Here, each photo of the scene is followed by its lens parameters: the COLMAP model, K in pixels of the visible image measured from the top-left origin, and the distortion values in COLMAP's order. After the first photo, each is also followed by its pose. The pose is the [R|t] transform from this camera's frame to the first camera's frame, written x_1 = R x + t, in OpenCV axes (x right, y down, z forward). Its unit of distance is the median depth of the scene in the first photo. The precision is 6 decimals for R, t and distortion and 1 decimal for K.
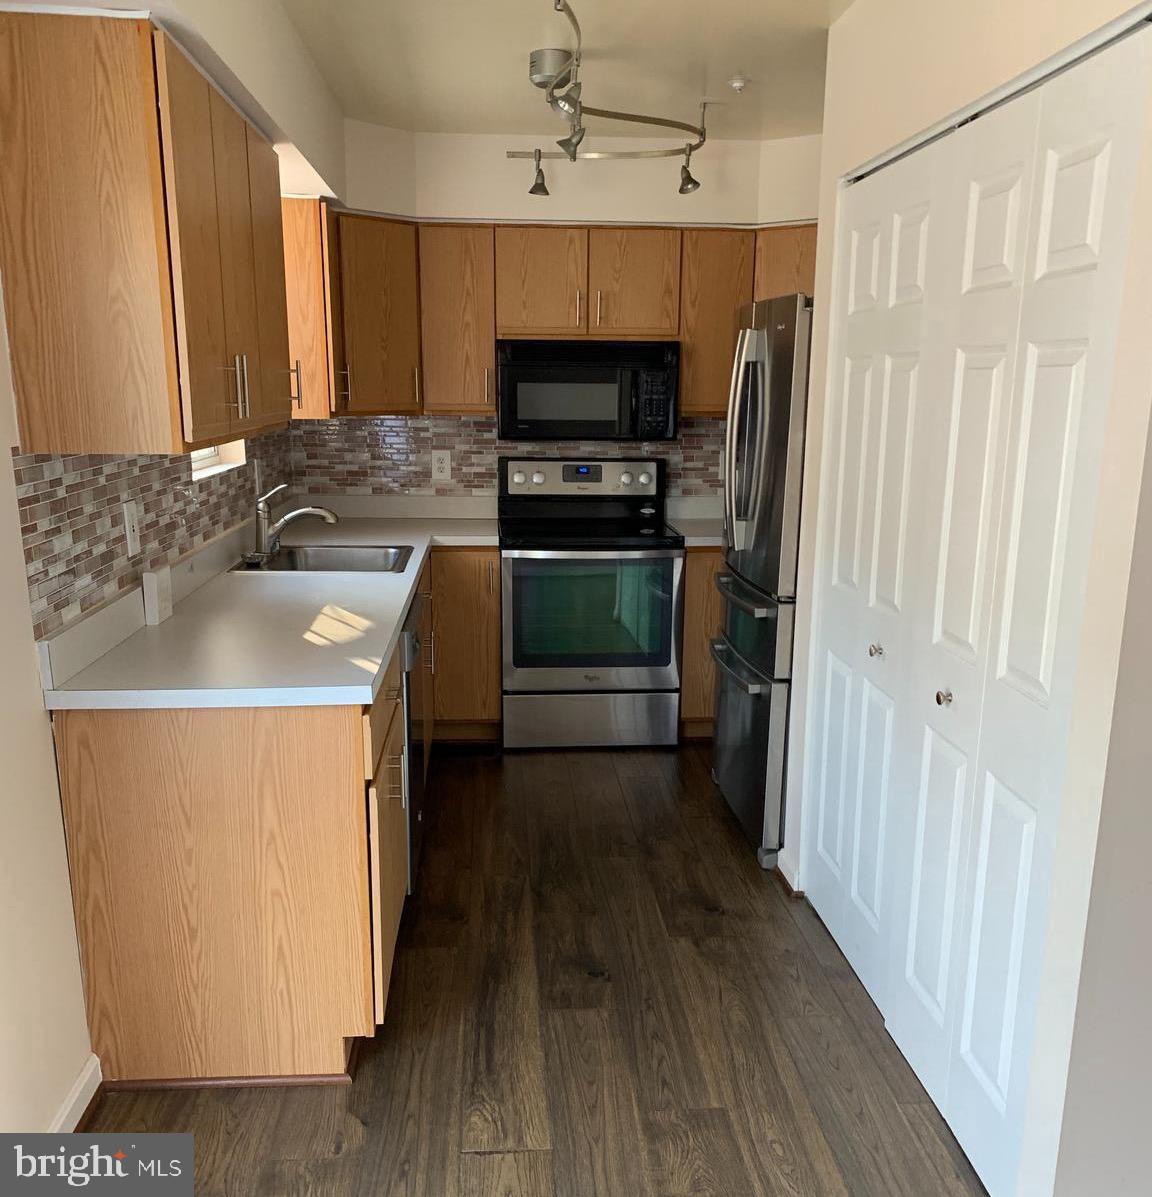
lens RADIAL K [[1192.4, 0, 574.7], [0, 1192.4, 688.0], [0, 0, 1]] dist [0.390135, -1.002321]
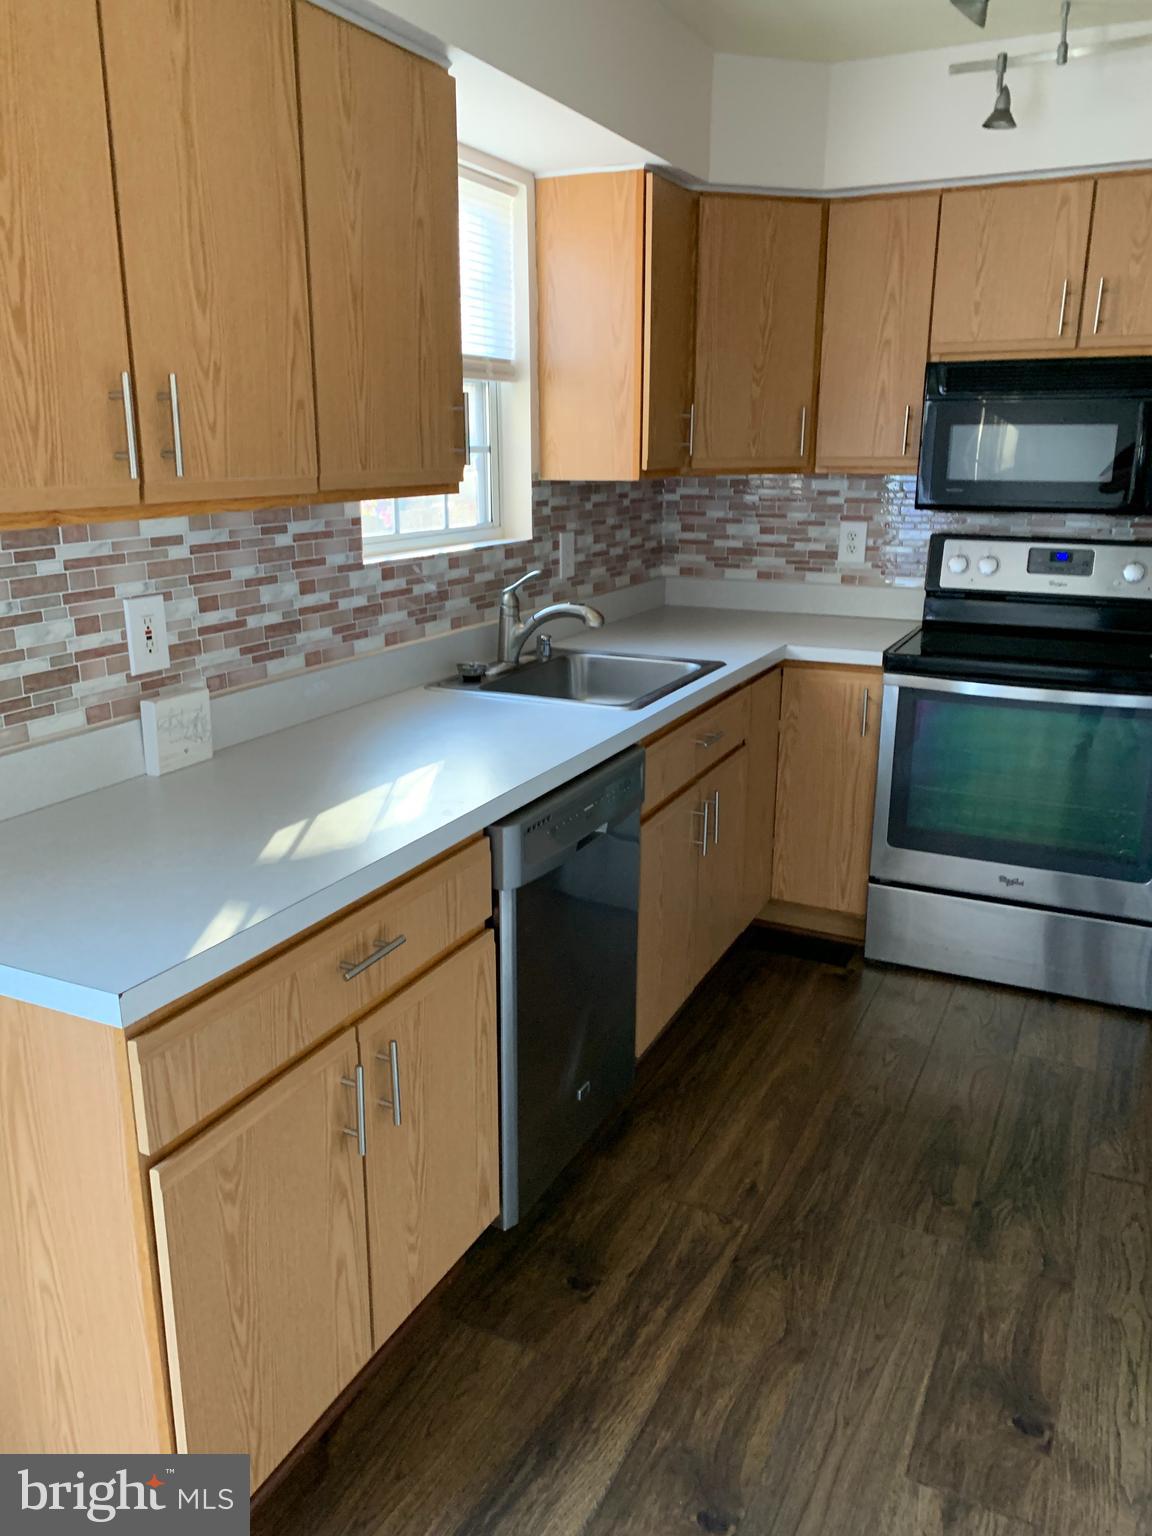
lens RADIAL K [[1189.0, 0, 576.0], [0, 1189.0, 768.0], [0, 0, 1]] dist [0.079926, -0.072211]
pose [[0.863372, 0.132283, -0.486919, 0.123057], [-0.122042, 0.991116, 0.052862, -0.077443], [0.489586, 0.013785, 0.871846, 0.339955]]
